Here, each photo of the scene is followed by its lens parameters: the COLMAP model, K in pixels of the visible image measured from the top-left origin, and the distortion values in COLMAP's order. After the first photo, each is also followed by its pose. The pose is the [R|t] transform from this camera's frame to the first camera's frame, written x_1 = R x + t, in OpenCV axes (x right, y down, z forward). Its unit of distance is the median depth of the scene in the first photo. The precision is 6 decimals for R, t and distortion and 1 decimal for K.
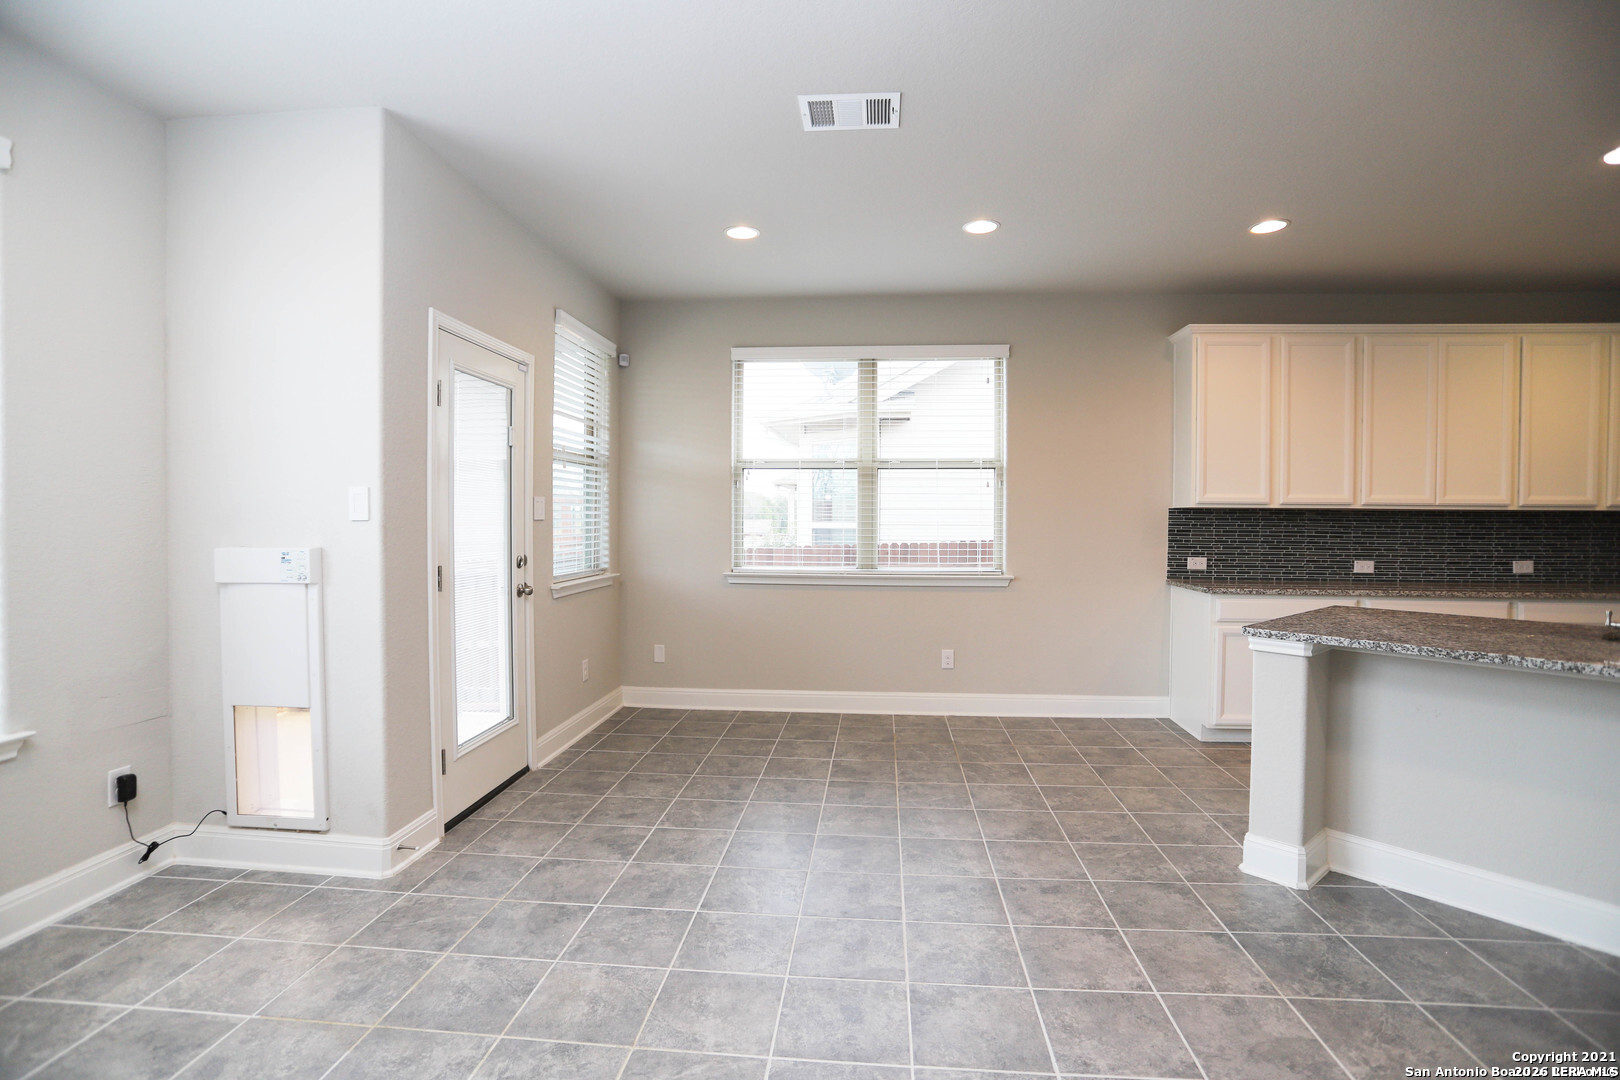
lens RADIAL K [[785.0, 0, 810.4], [0, 785.0, 588.3], [0, 0, 1]] dist [-0.002206, -0.000128]
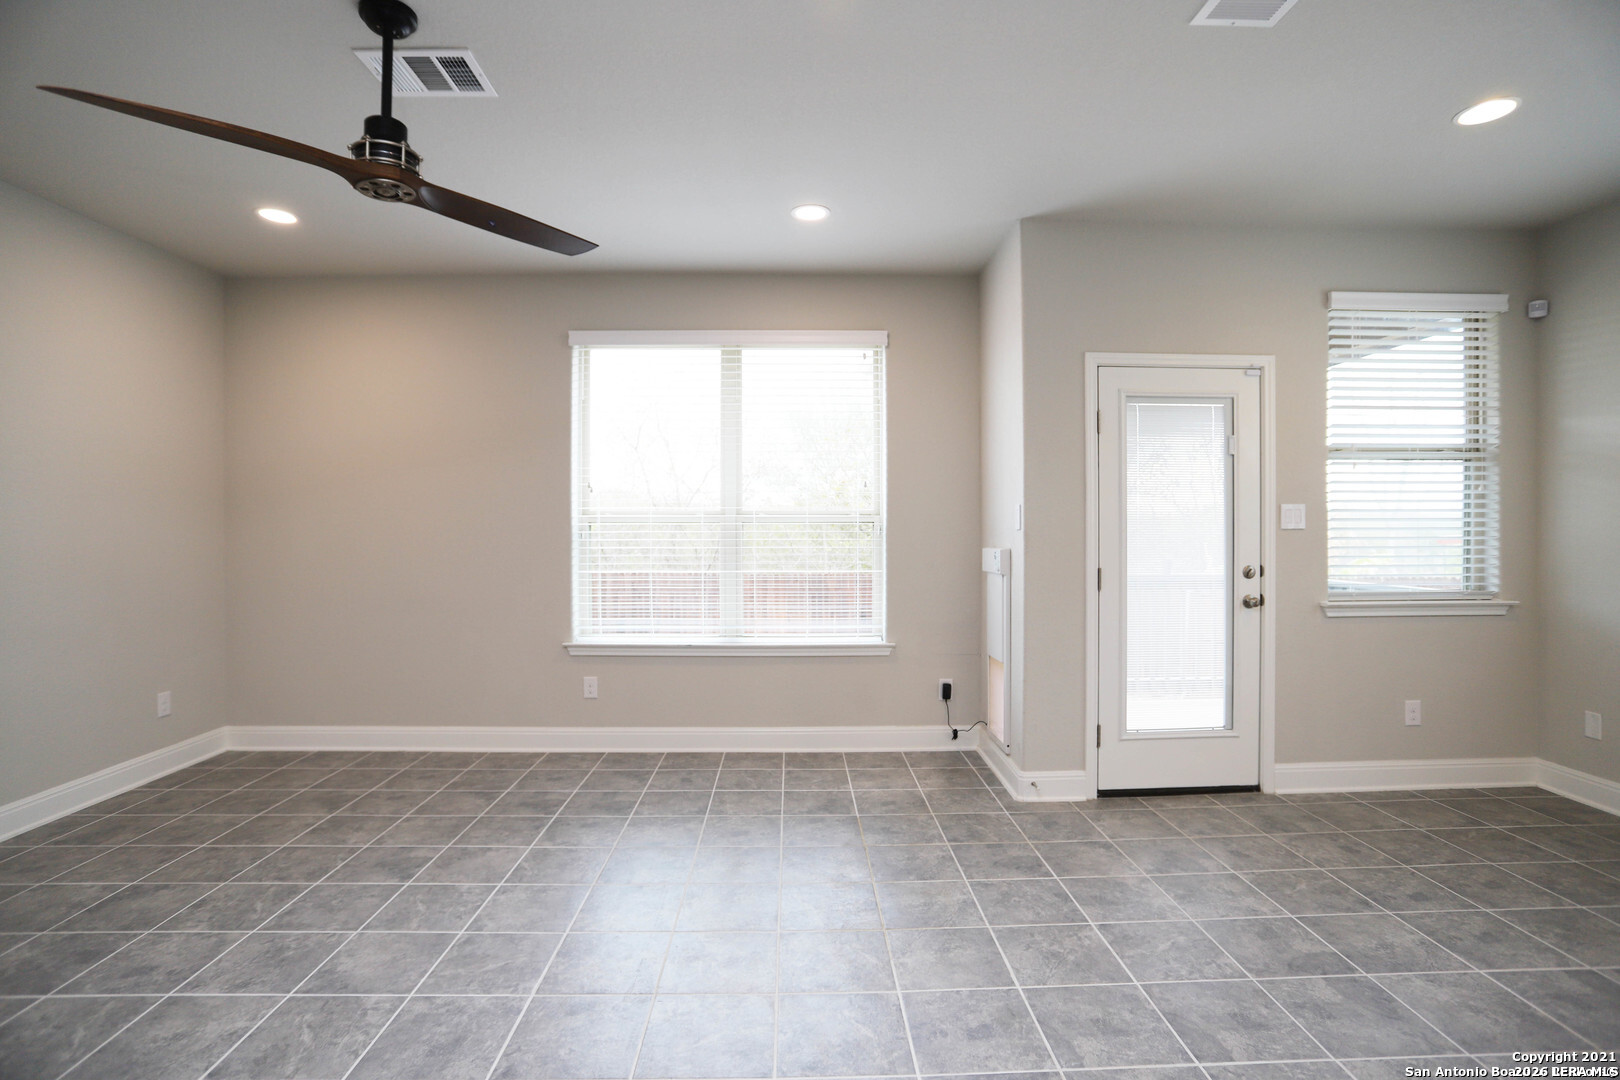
lens RADIAL K [[781.3, 0, 810.0], [0, 781.3, 540.0], [0, 0, 1]] dist [-0.085660, 0.040477]
pose [[0.110970, -0.000516, -0.993824, 0.552774], [-0.081014, 0.996667, -0.009563, -0.021892], [0.990516, 0.081574, 0.110559, 0.366689]]
